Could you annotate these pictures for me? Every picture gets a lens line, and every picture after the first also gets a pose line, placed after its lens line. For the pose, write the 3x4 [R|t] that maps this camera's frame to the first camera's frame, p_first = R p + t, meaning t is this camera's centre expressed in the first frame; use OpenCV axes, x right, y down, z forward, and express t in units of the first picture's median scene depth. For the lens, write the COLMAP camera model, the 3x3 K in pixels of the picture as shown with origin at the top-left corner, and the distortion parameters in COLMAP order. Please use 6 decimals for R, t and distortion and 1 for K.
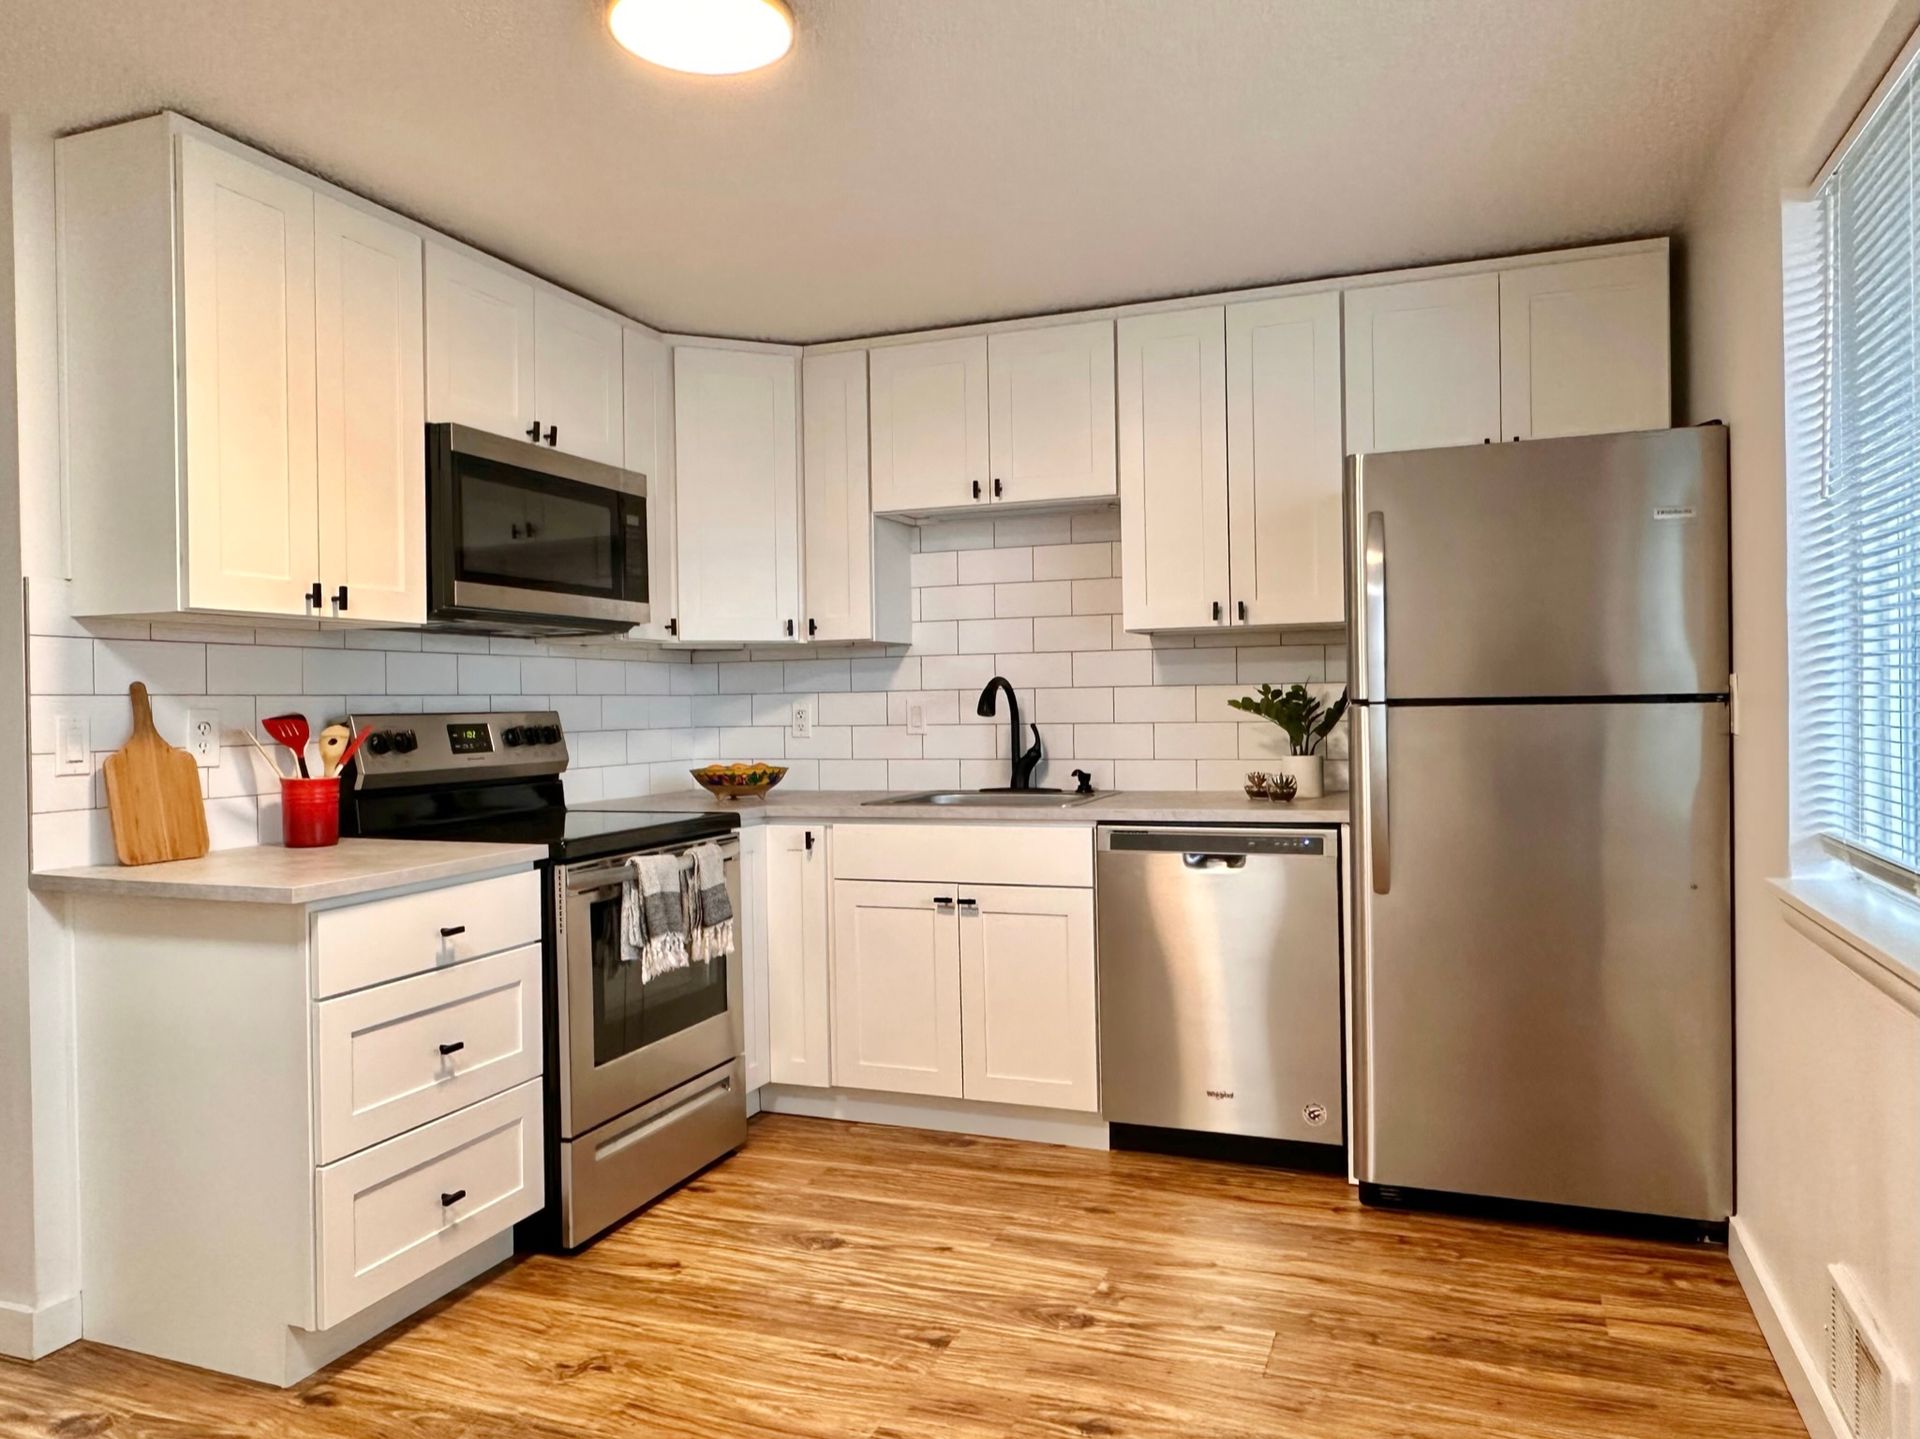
lens RADIAL K [[1294.2, 0, 954.8], [0, 1294.2, 717.9], [0, 0, 1]] dist [-0.004101, -0.005165]
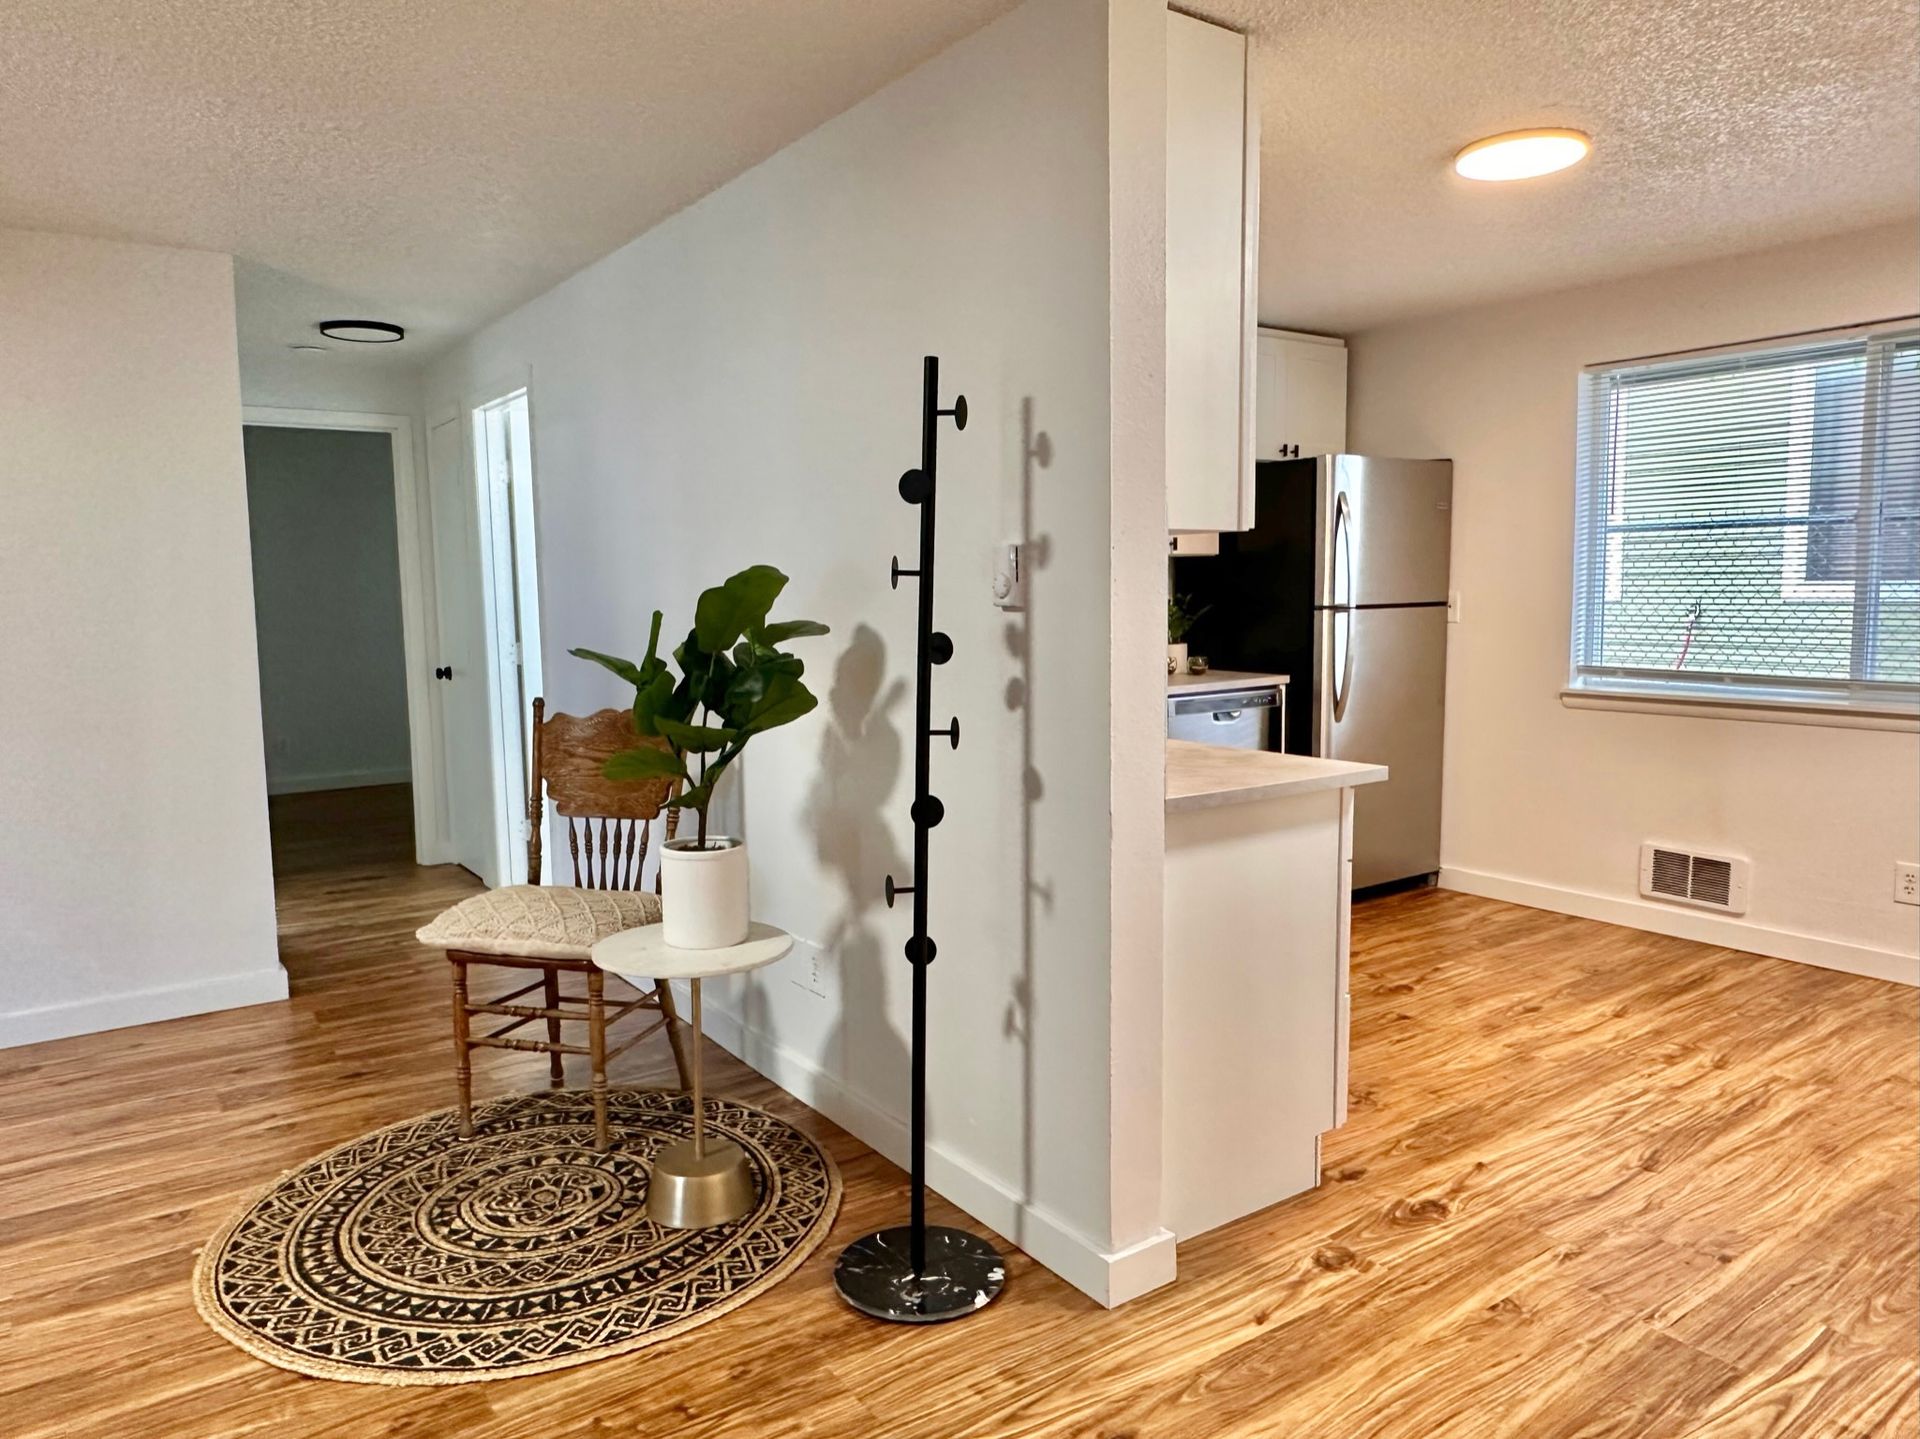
lens RADIAL K [[1294.2, 0, 949.9], [0, 1294.2, 716.8], [0, 0, 1]] dist [-0.004101, -0.005165]
pose [[0.558987, -0.087850, 0.824510, -1.701118], [0.005106, 0.994717, 0.102524, -0.059129], [-0.829161, -0.053100, 0.556482, 0.624696]]
